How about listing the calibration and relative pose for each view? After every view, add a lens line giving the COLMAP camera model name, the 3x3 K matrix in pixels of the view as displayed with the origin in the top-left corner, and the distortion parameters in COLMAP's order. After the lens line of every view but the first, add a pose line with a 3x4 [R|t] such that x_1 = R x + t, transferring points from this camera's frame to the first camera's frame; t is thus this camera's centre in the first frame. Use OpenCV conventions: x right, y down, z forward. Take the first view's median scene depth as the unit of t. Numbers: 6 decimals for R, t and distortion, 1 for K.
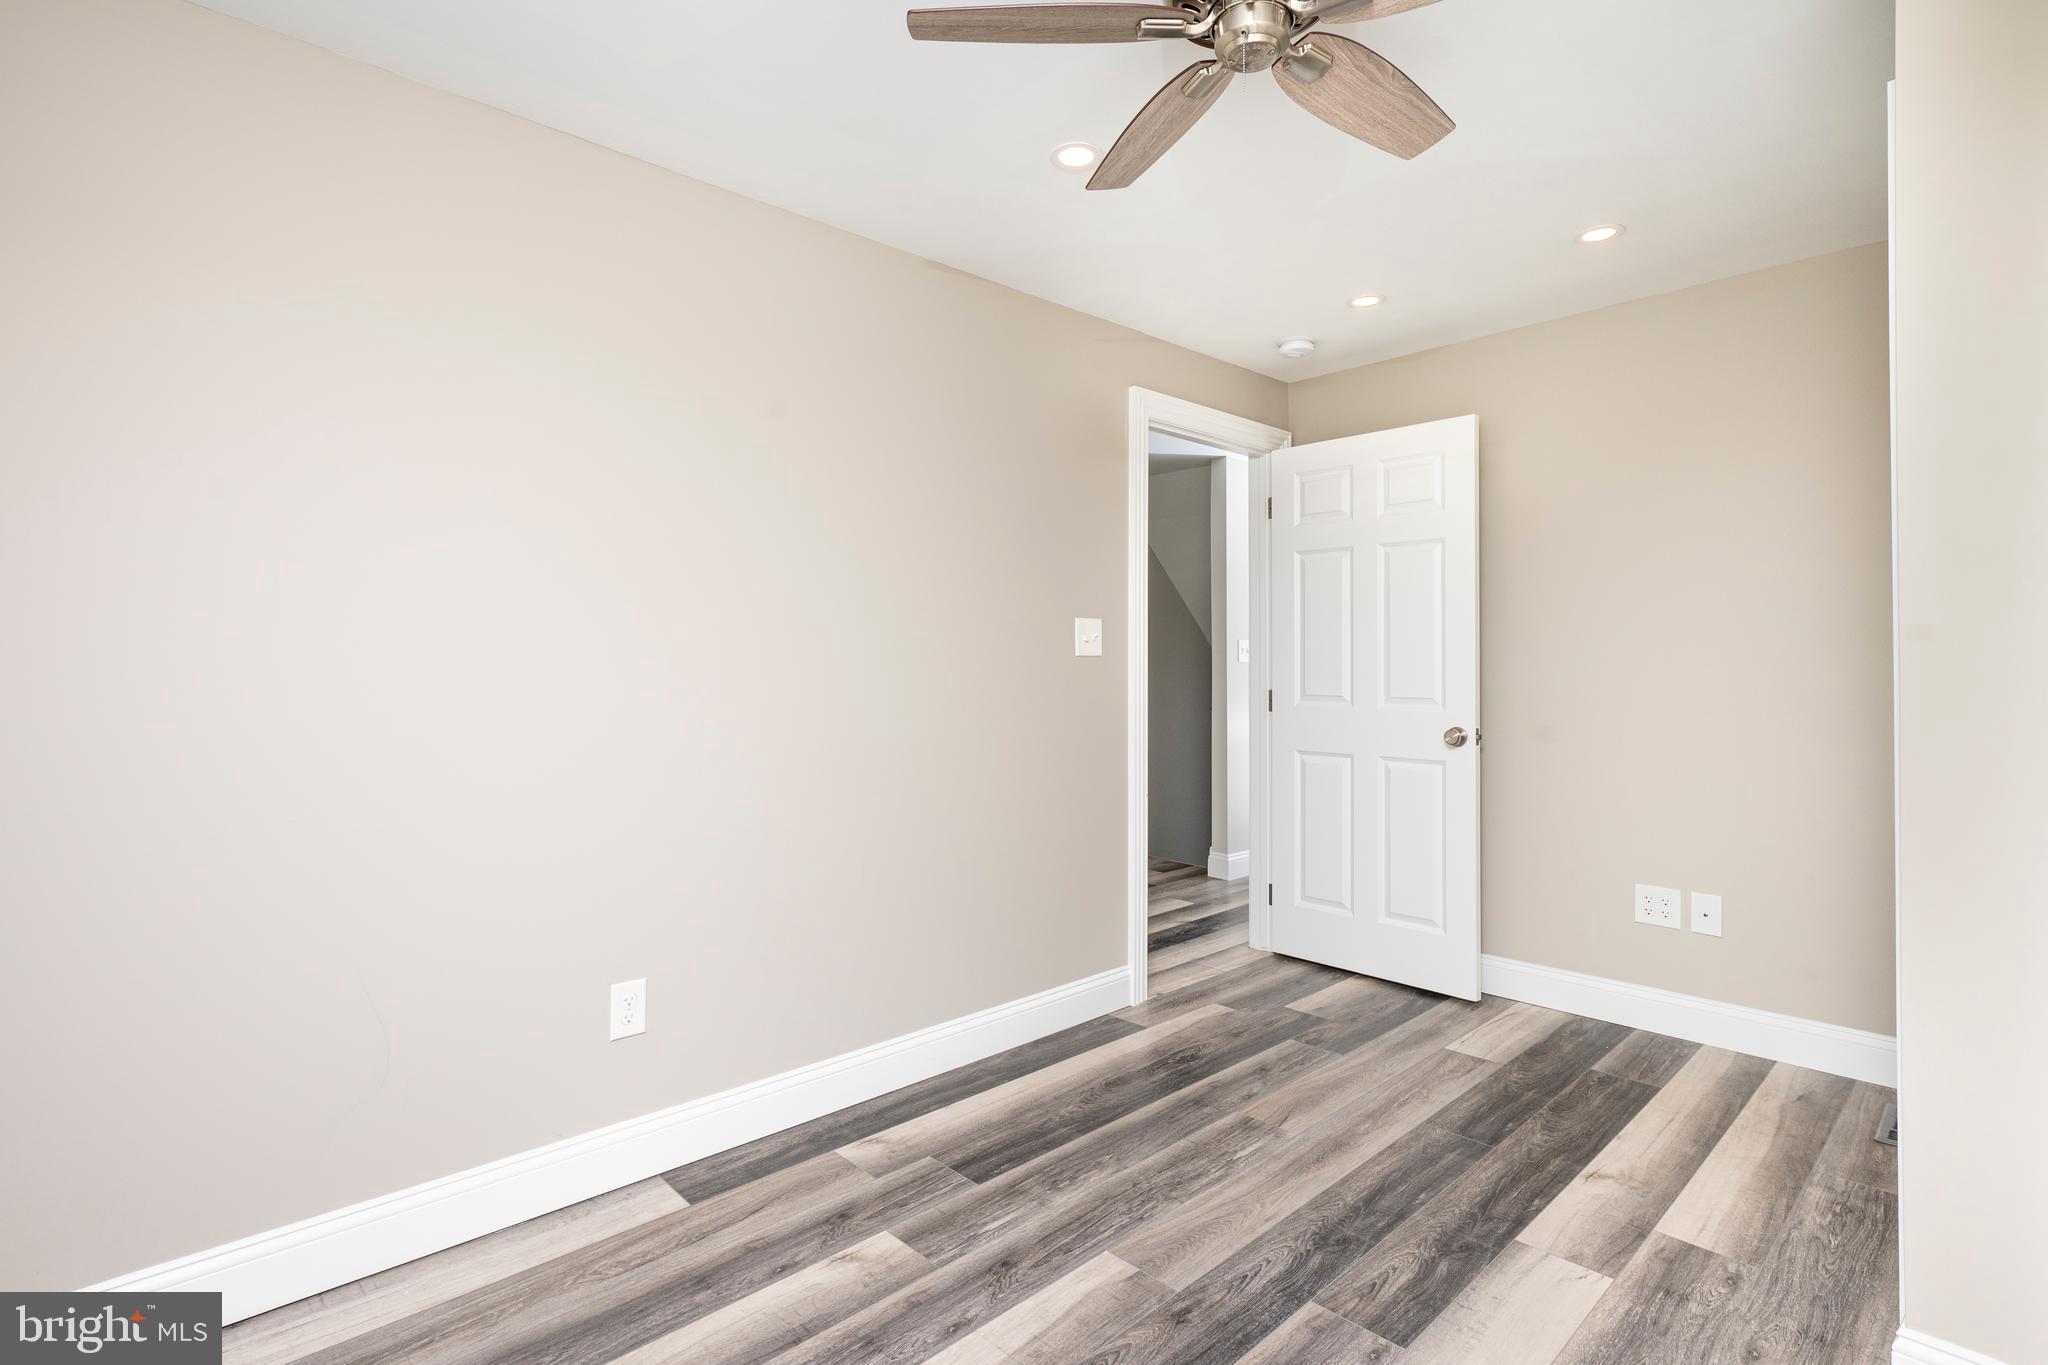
lens RADIAL K [[977.7, 0, 1009.3], [0, 977.7, 665.3], [0, 0, 1]] dist [0.000861, 0.000971]
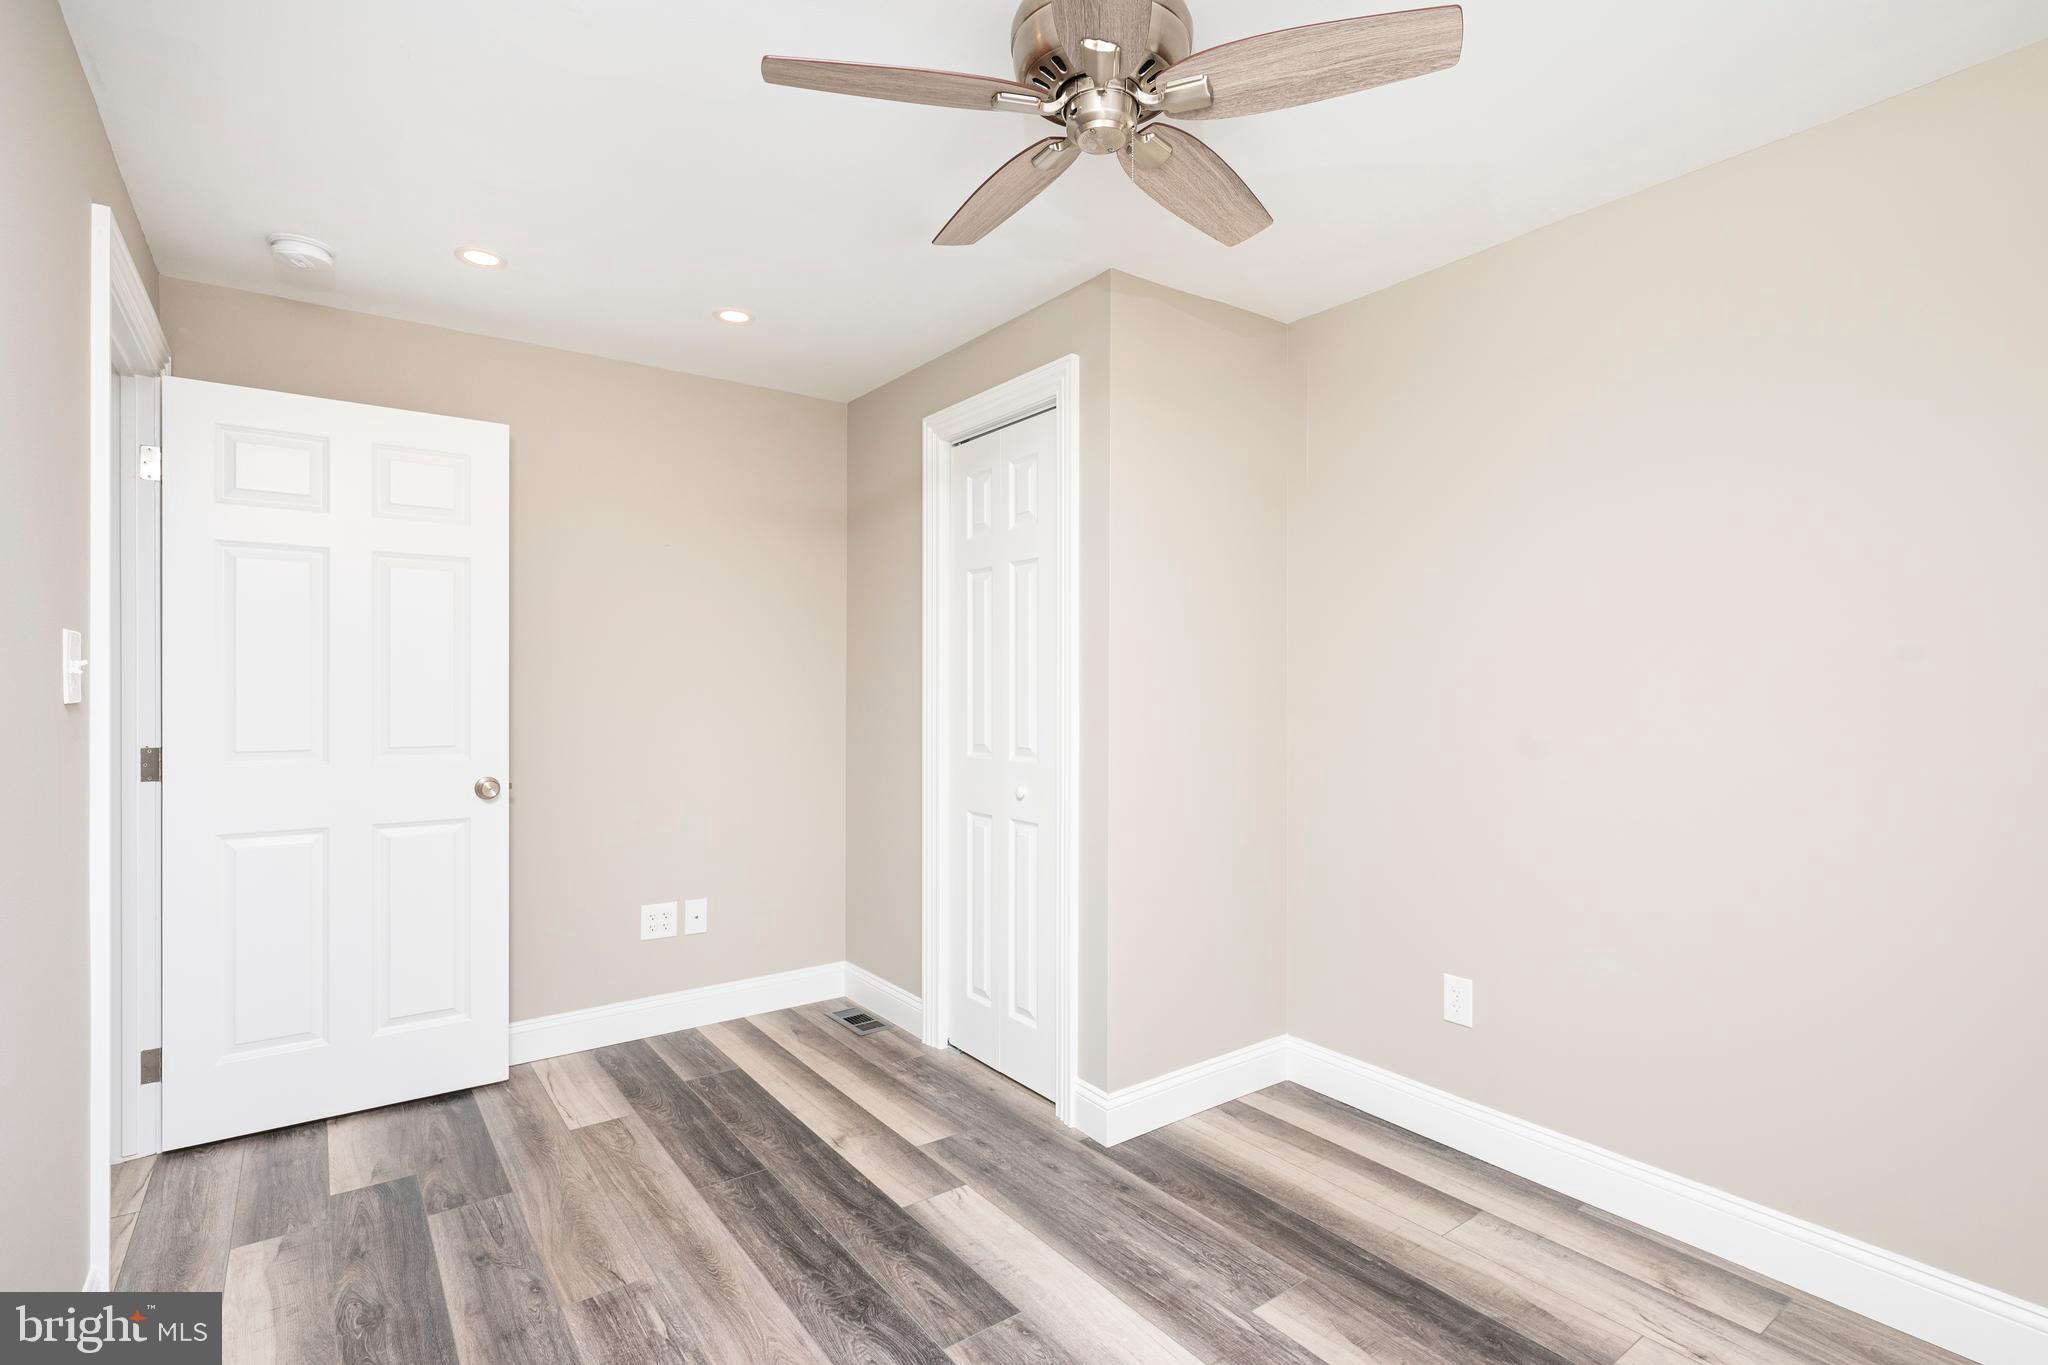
lens RADIAL K [[977.7, 0, 1020.5], [0, 977.7, 702.2], [0, 0, 1]] dist [0.000861, 0.000971]
pose [[0.107218, -0.011683, 0.994167, -0.501543], [-0.005700, 0.999907, 0.012366, -0.023642], [-0.994219, -0.006992, 0.107141, 0.601770]]
